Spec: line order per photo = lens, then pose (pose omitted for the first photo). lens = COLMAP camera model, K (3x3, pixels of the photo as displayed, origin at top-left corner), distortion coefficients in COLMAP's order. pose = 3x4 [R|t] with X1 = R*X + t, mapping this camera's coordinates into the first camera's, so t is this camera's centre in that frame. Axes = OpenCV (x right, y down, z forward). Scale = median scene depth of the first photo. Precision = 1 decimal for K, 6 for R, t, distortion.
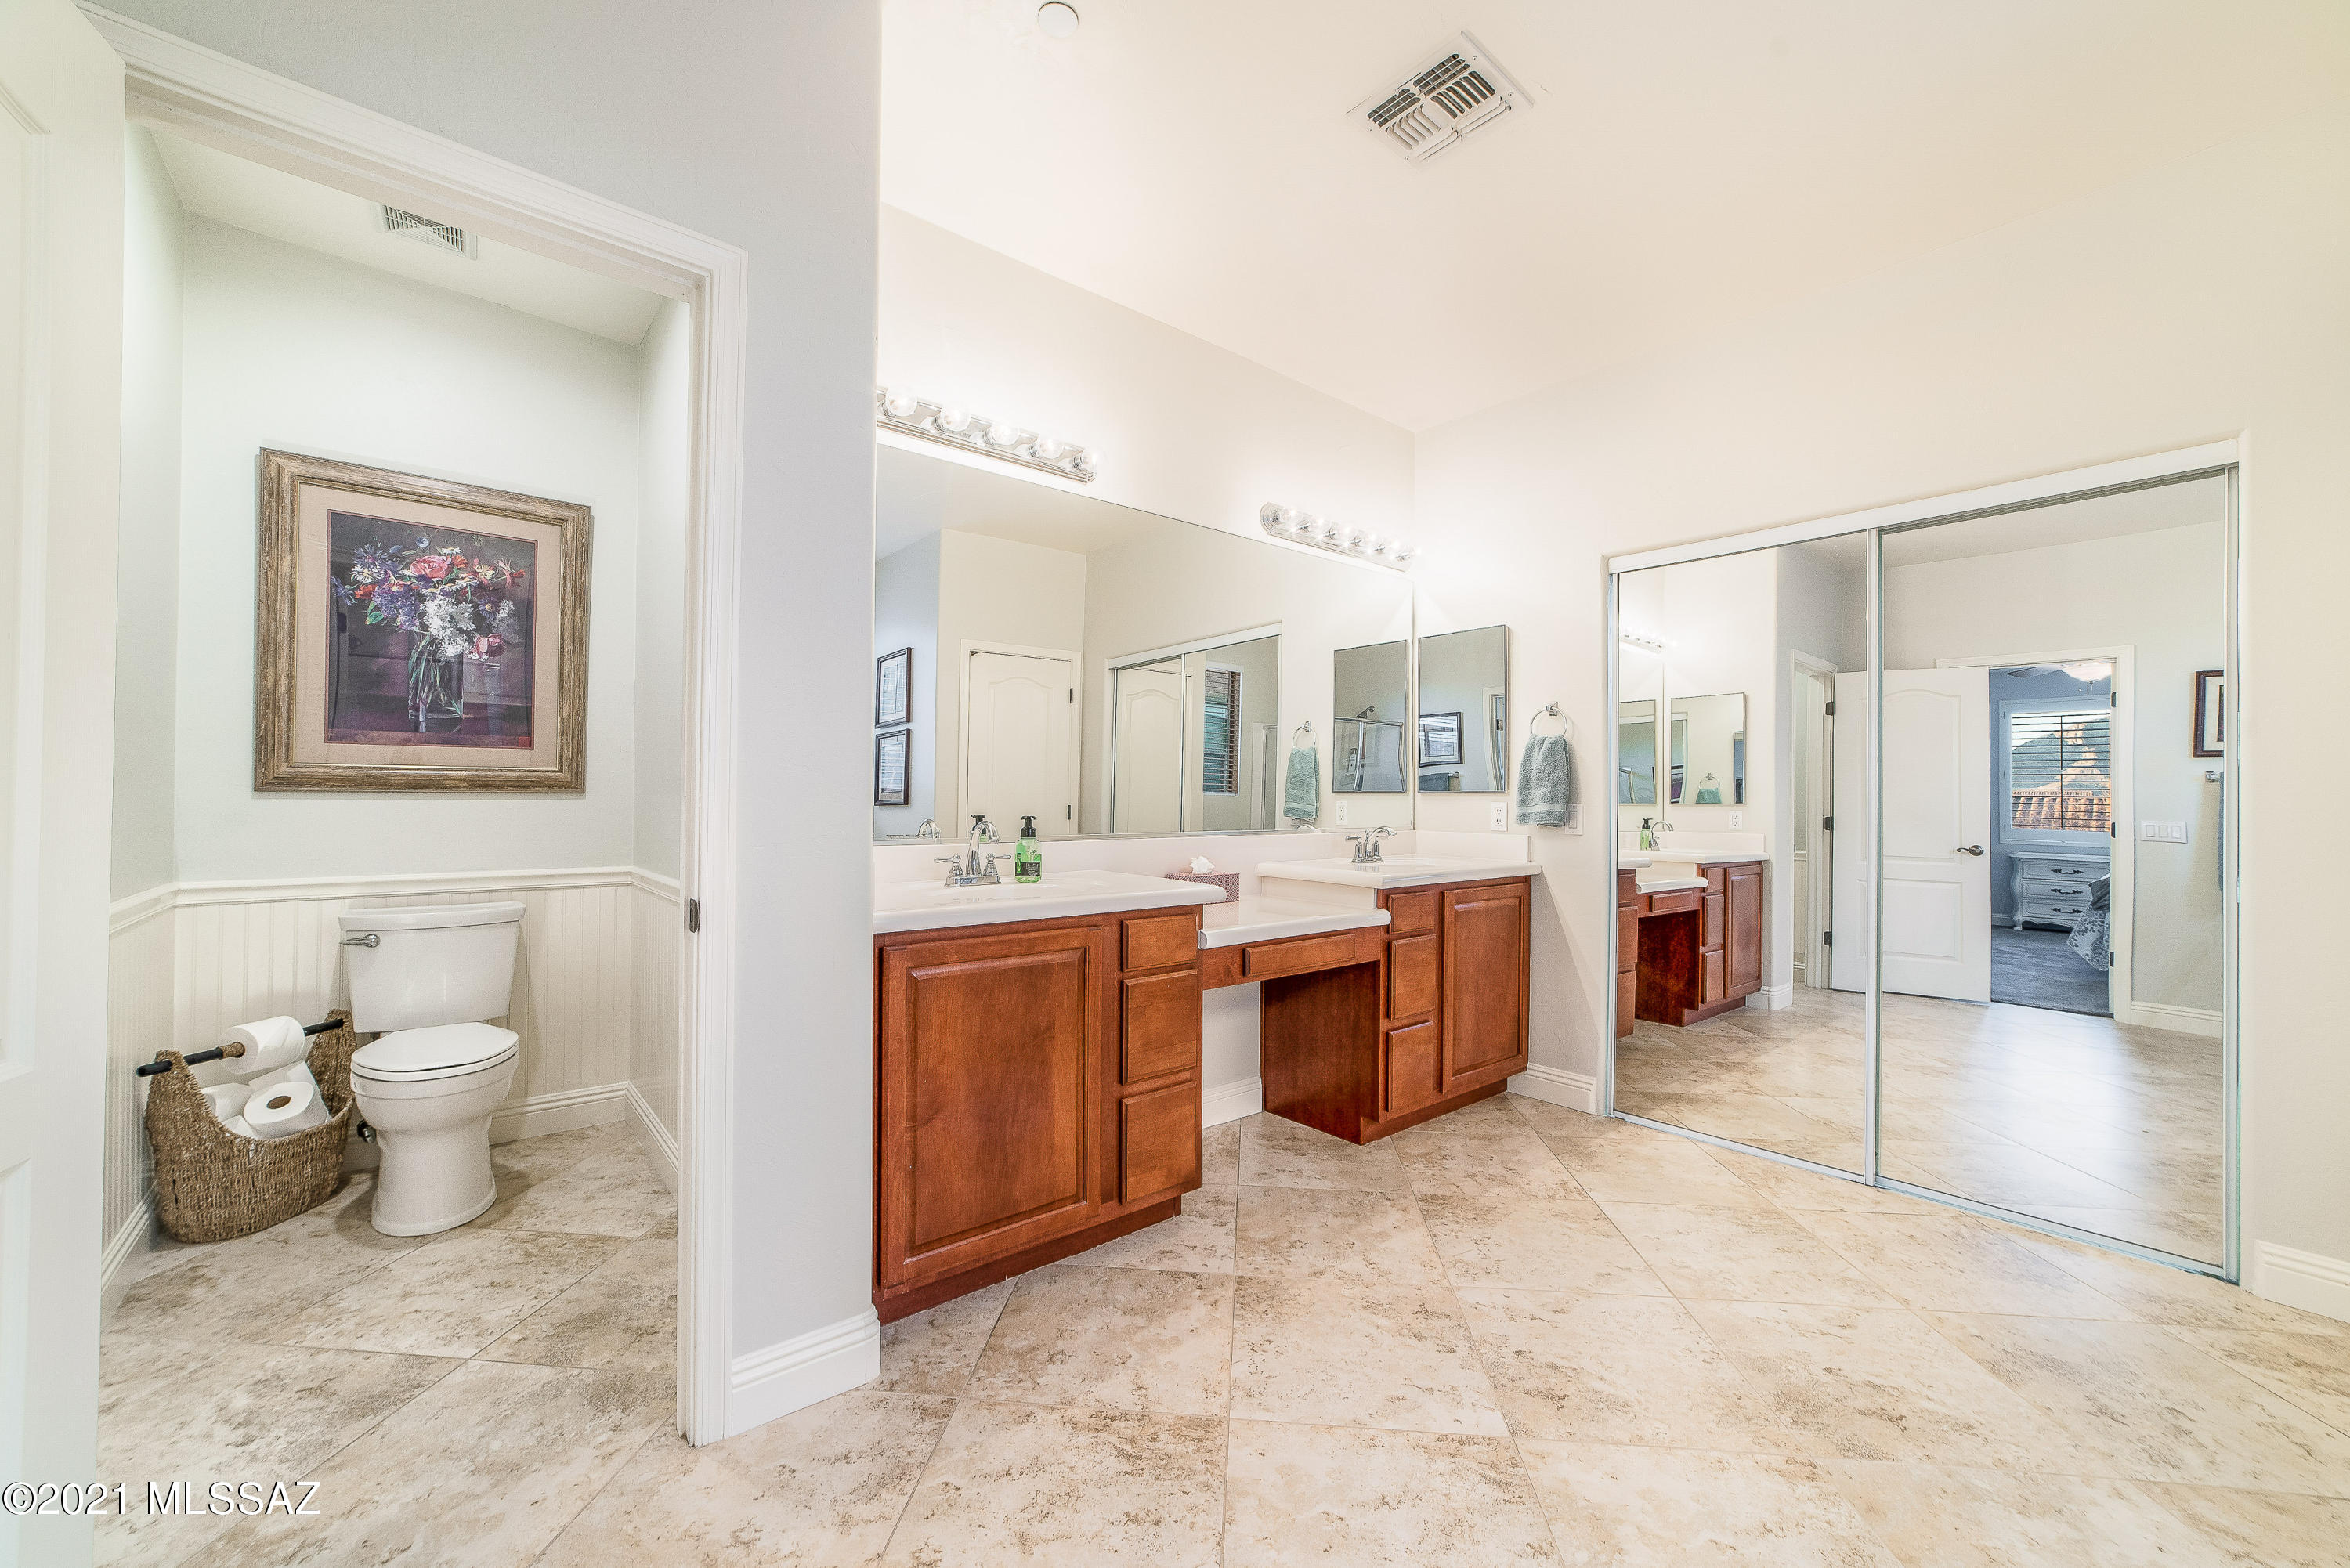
lens RADIAL K [[914.0, 0, 1162.8], [0, 914.0, 783.4], [0, 0, 1]] dist [-0.018855, 0.005450]
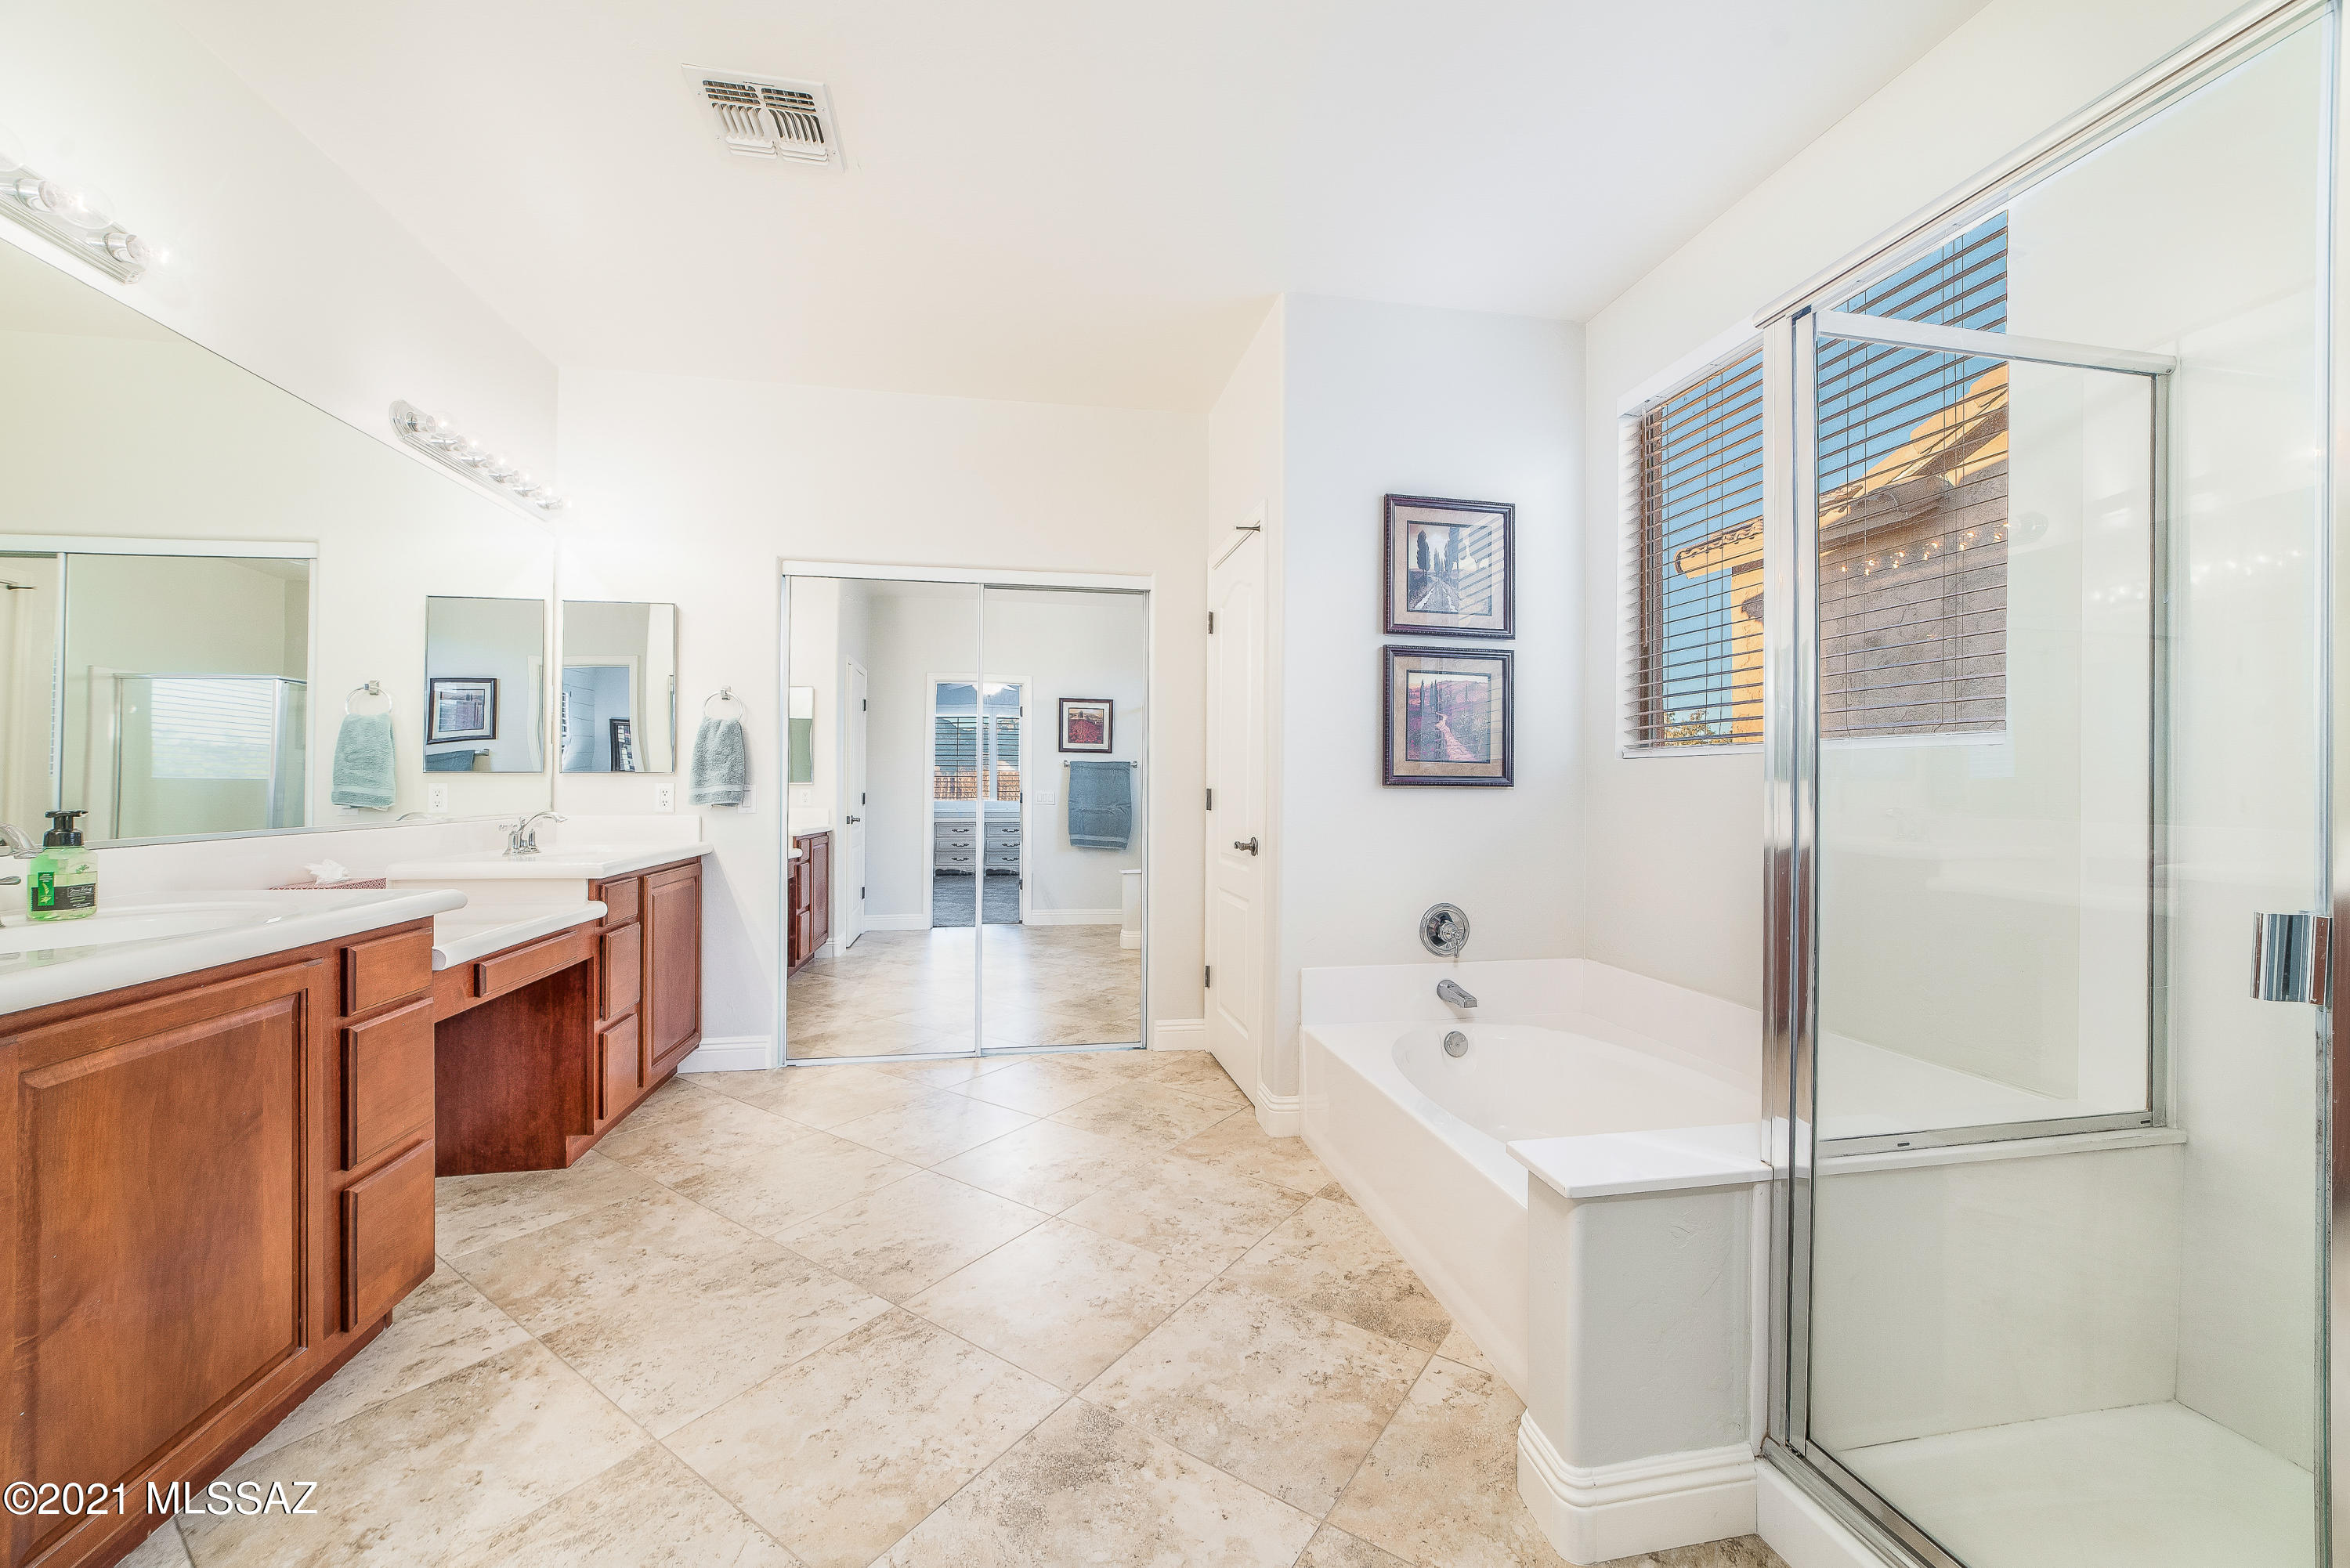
lens RADIAL K [[914.0, 0, 1187.3], [0, 914.0, 777.9], [0, 0, 1]] dist [-0.018855, 0.005450]
pose [[0.479052, -0.002024, 0.877784, -0.358126], [-0.011651, 0.999895, 0.008664, -0.000358], [-0.877709, -0.014378, 0.478978, 0.060614]]
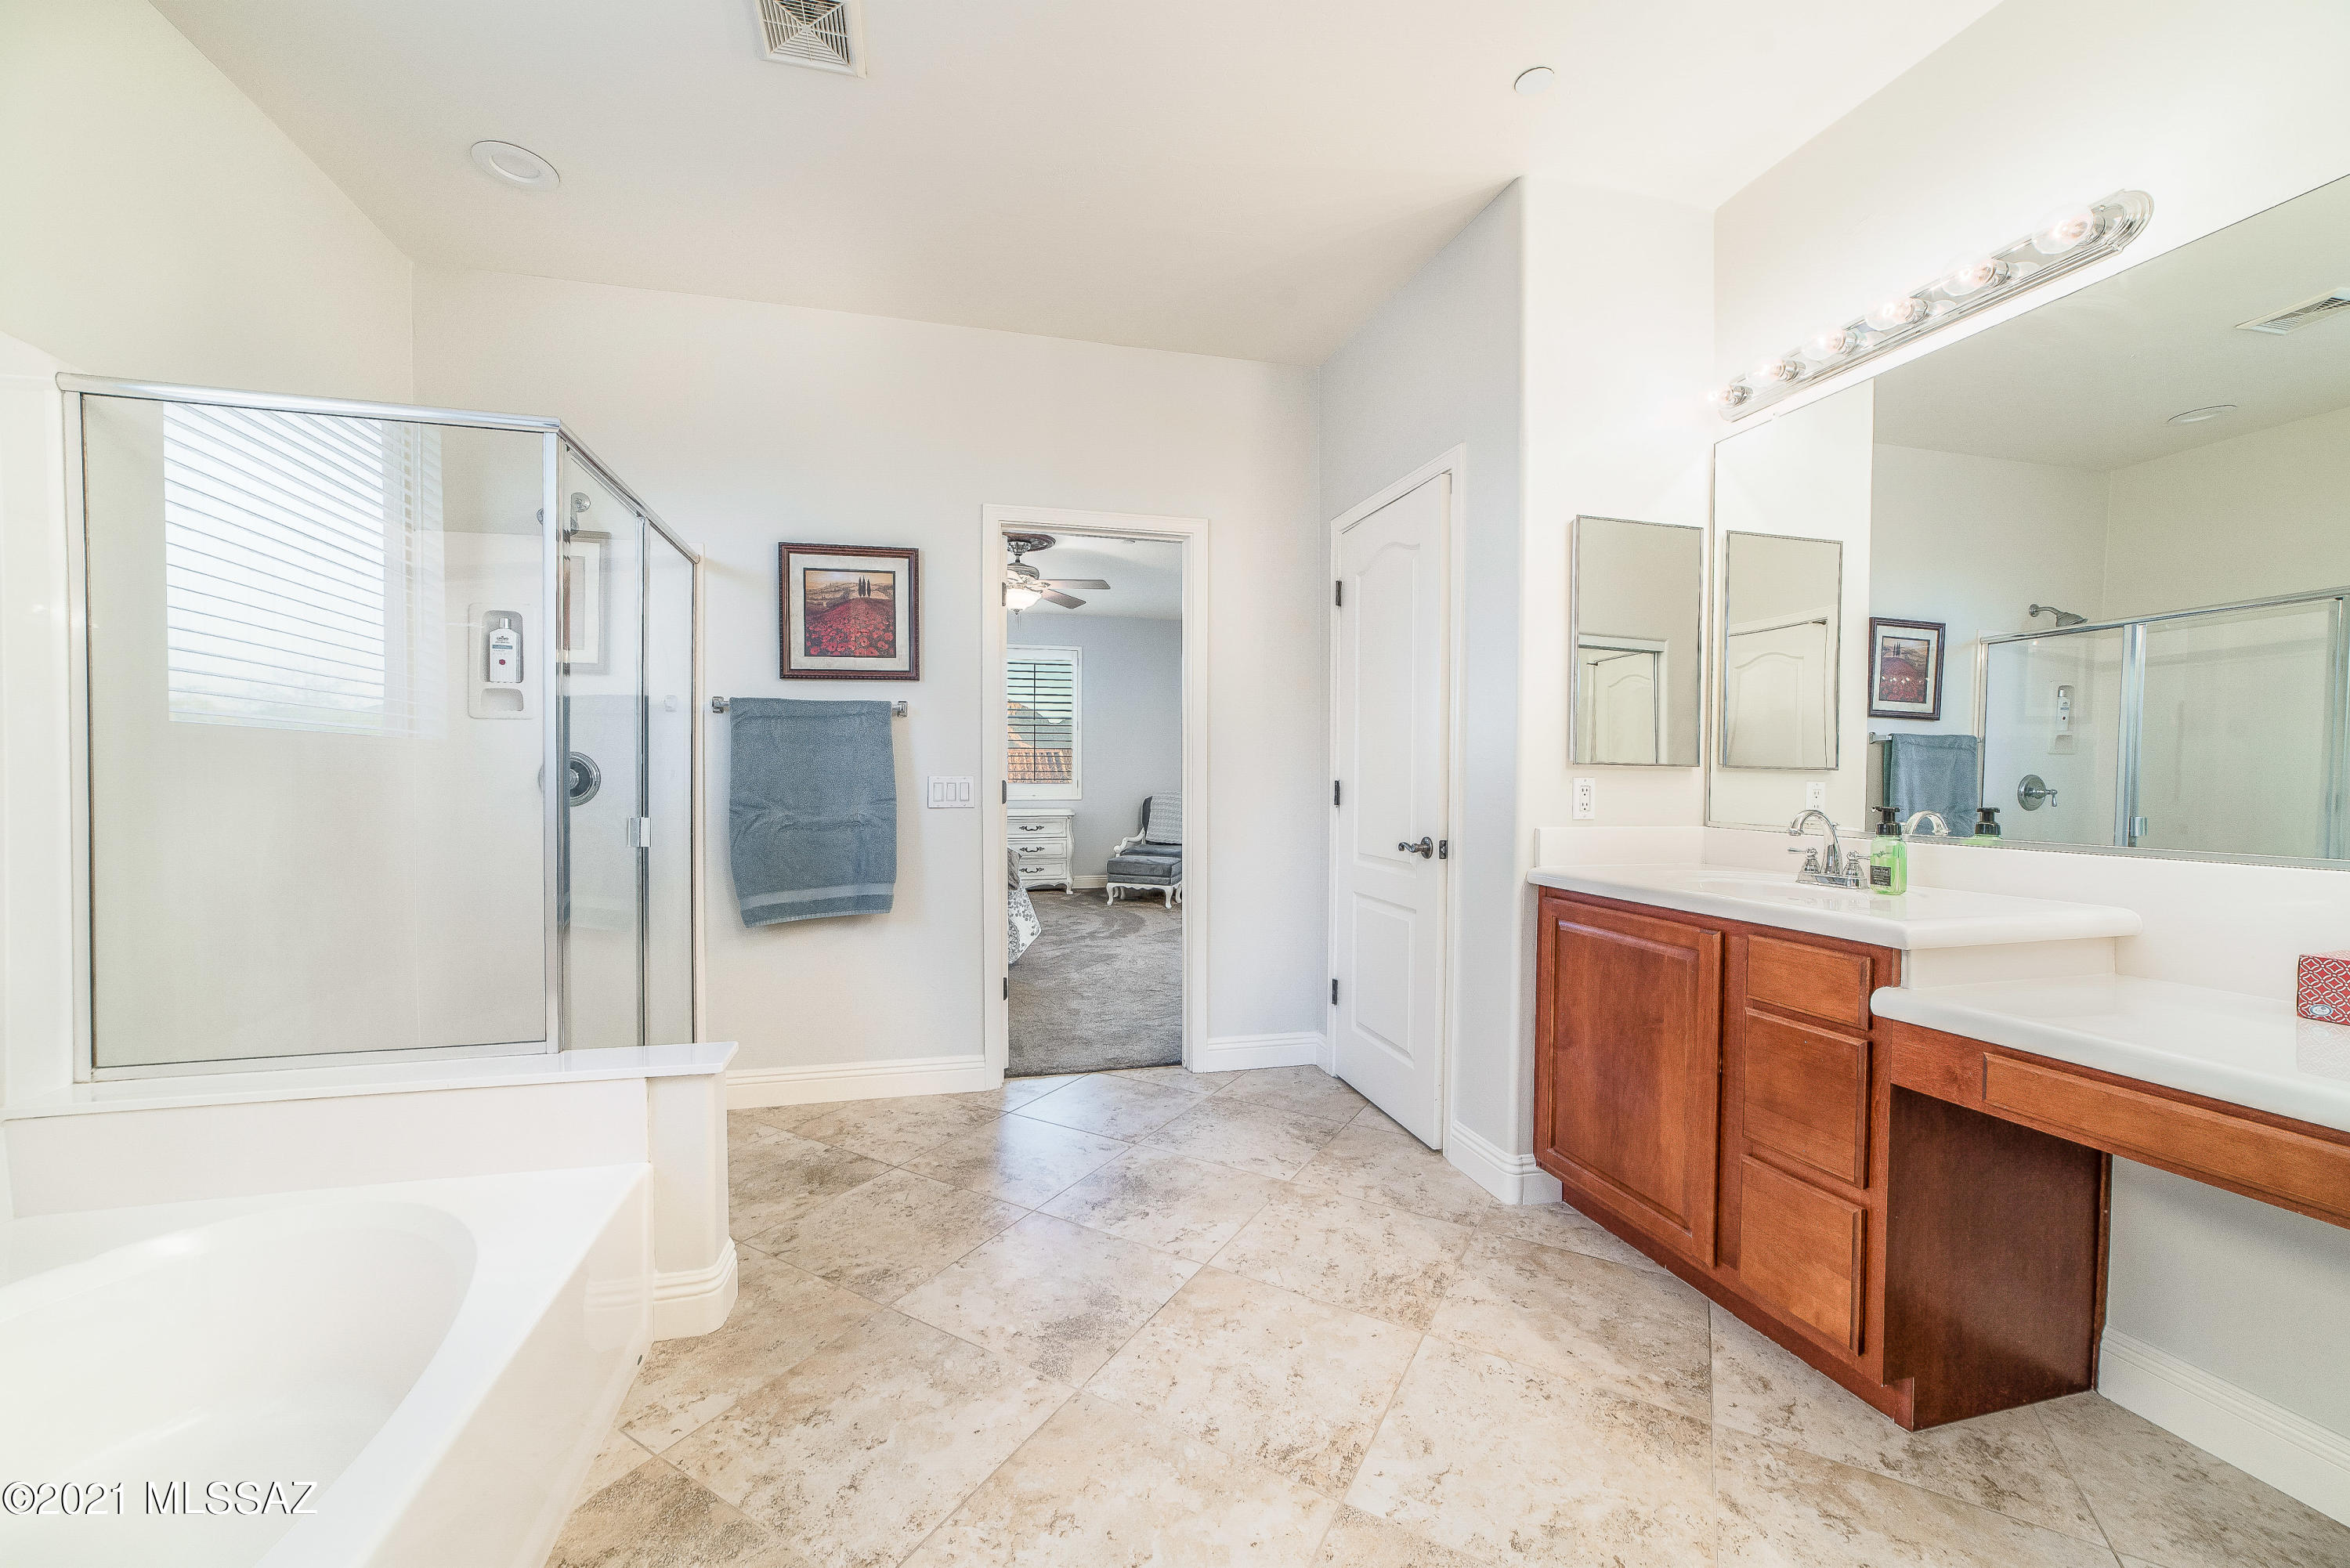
lens RADIAL K [[914.0, 0, 1144.1], [0, 914.0, 789.1], [0, 0, 1]] dist [-0.018855, 0.005450]
pose [[-0.444179, 0.001484, -0.895937, 0.908281], [0.003956, 0.999992, -0.000305, 0.021896], [0.895929, -0.003680, -0.444181, 0.882369]]
